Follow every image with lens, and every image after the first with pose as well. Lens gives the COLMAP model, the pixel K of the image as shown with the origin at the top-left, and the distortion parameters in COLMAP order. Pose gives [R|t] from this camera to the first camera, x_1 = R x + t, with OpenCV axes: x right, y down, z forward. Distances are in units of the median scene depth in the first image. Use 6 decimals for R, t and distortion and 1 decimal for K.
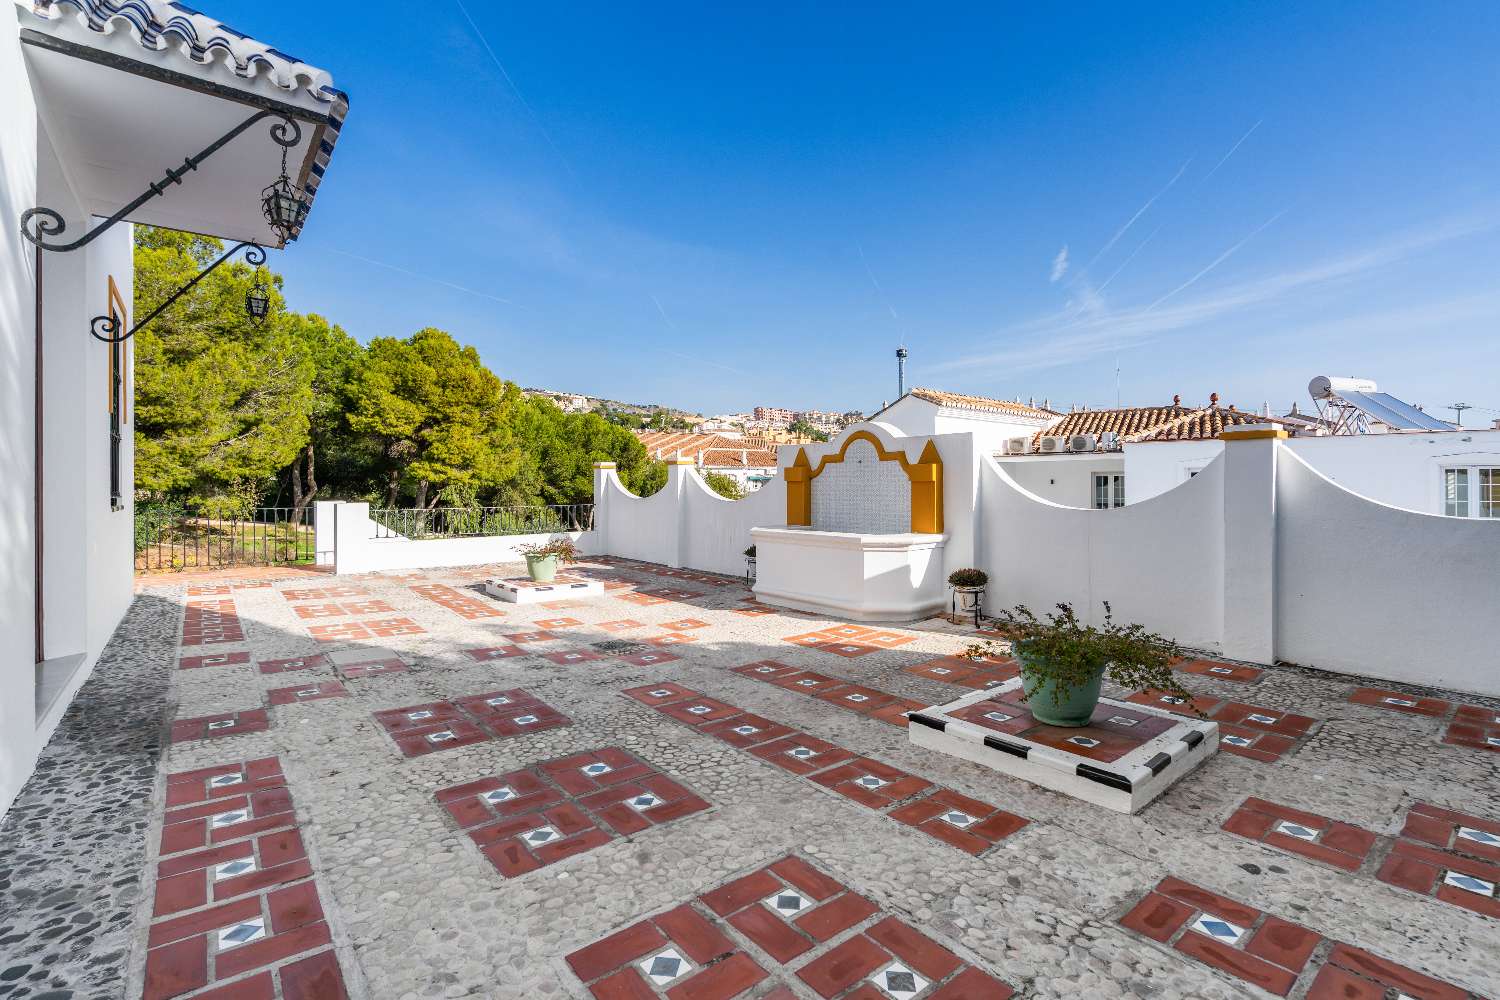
lens RADIAL K [[691.3, 0, 748.8], [0, 691.3, 492.5], [0, 0, 1]] dist [-0.005334, 0.002633]
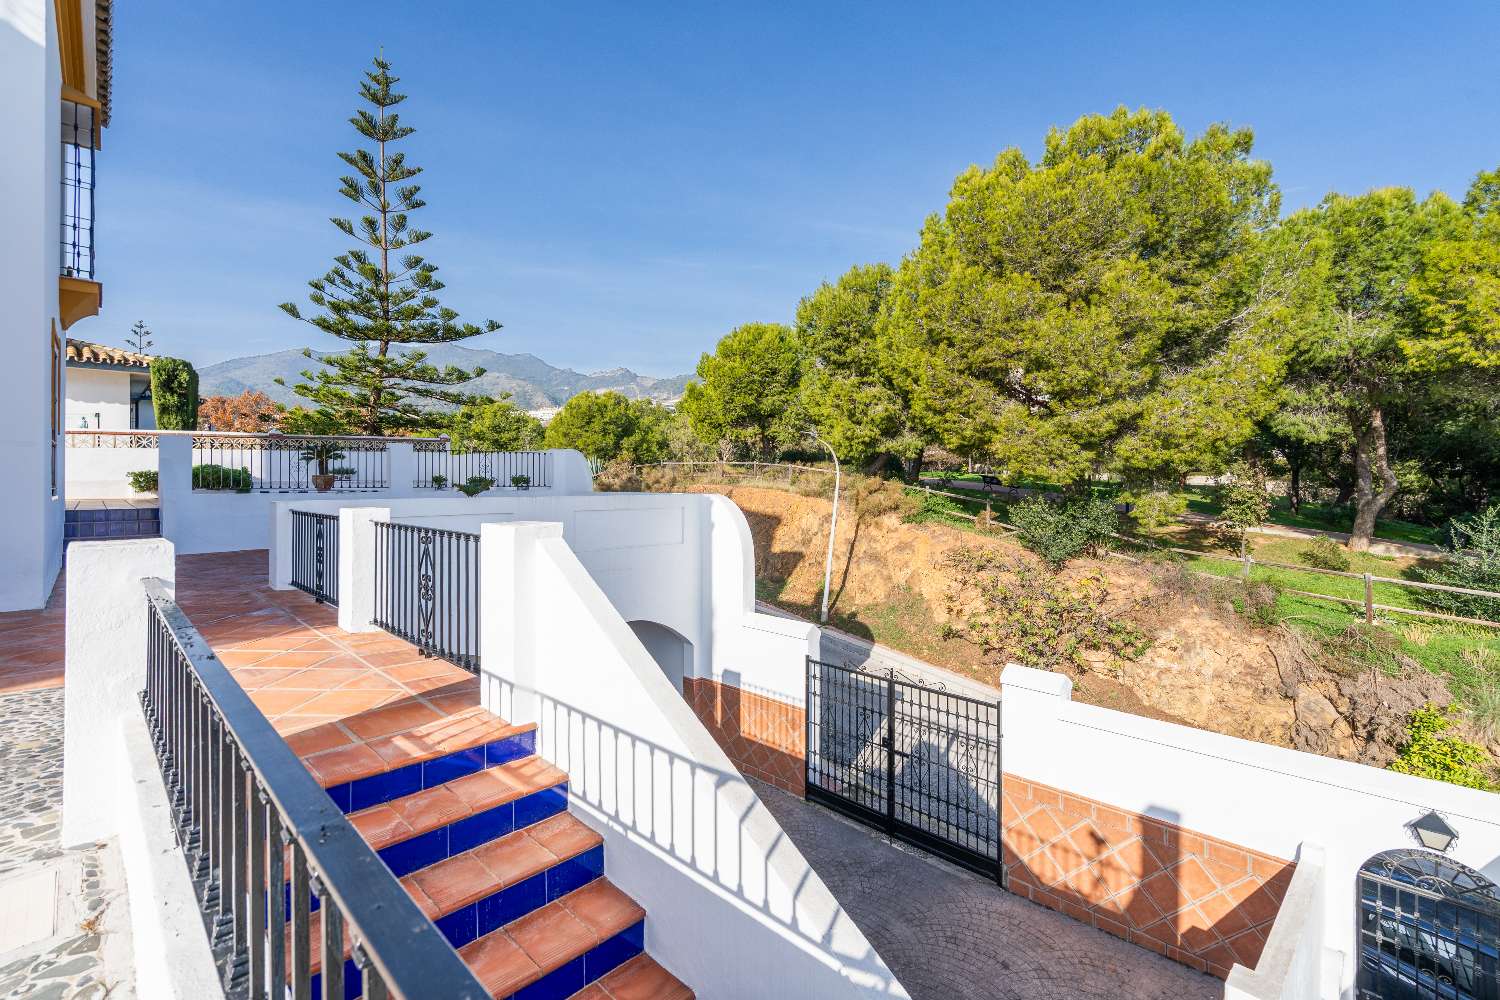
lens RADIAL K [[691.3, 0, 751.1], [0, 691.3, 491.1], [0, 0, 1]] dist [-0.005334, 0.002633]
pose [[0.118758, 0.015400, -0.992804, -0.121514], [-0.006579, 0.999870, 0.014723, -0.003719], [0.992901, 0.004783, 0.118843, 0.462289]]
